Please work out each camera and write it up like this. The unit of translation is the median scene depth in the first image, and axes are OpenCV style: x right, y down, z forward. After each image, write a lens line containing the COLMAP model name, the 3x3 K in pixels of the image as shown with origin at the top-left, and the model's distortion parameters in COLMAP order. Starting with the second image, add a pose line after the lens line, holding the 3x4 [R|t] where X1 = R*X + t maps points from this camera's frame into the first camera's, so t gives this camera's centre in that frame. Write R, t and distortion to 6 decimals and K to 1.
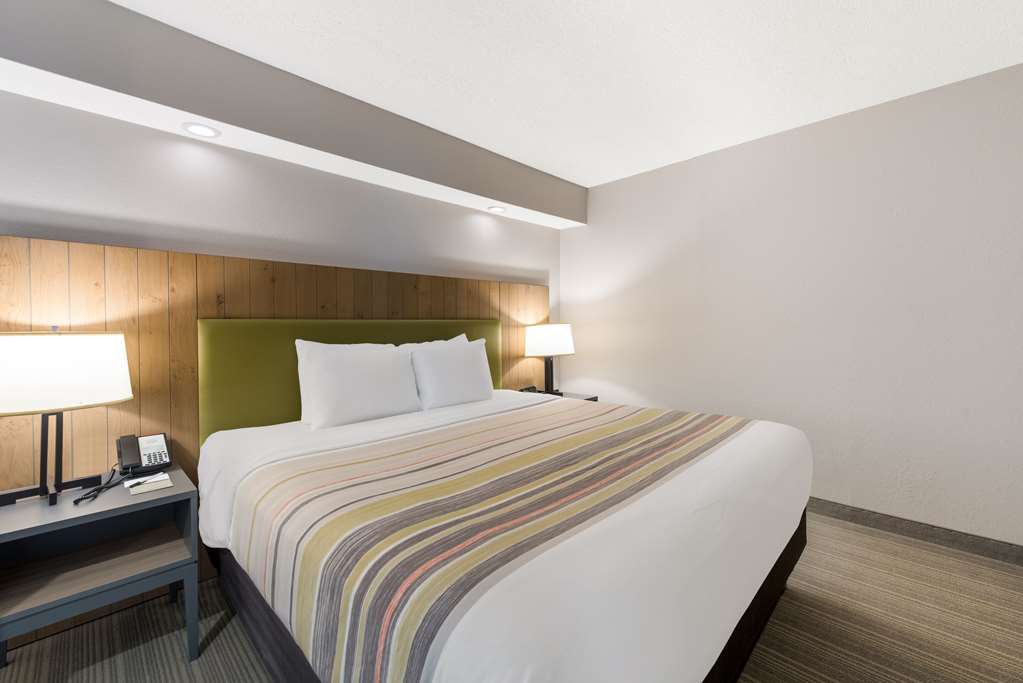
lens RADIAL K [[438.7, 0, 509.6], [0, 438.7, 325.7], [0, 0, 1]] dist [0.000700, -0.000054]
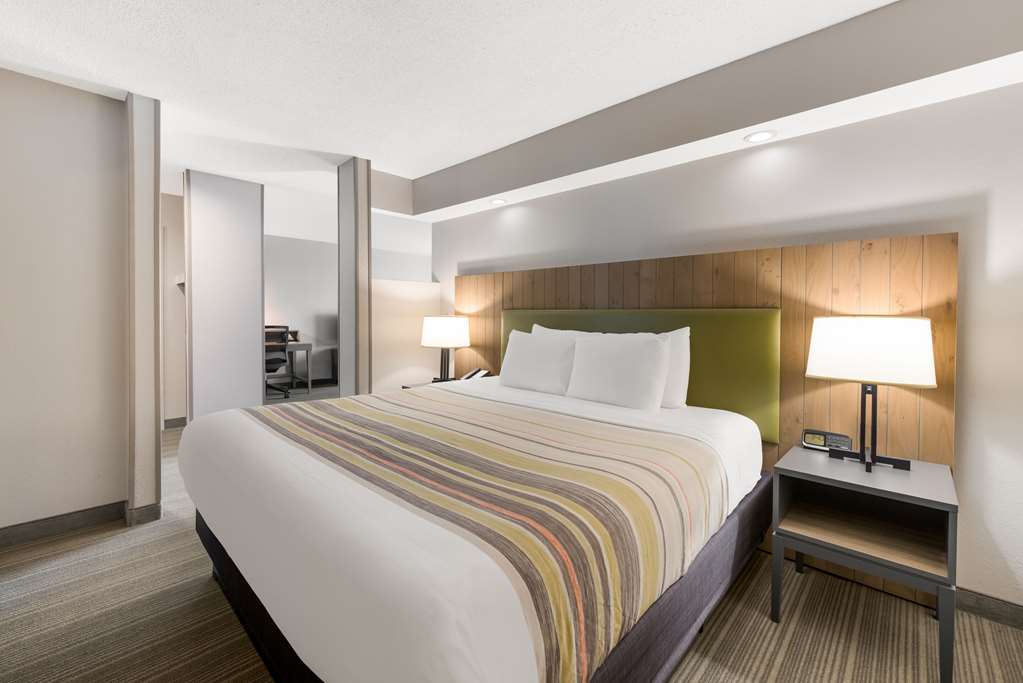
lens RADIAL K [[438.7, 0, 509.6], [0, 438.7, 325.7], [0, 0, 1]] dist [0.000700, -0.000054]
pose [[0.056443, 0.030902, -0.997927, 0.755055], [-0.002432, 0.999522, 0.030814, -0.007700], [0.998403, 0.000688, 0.056491, 0.719073]]
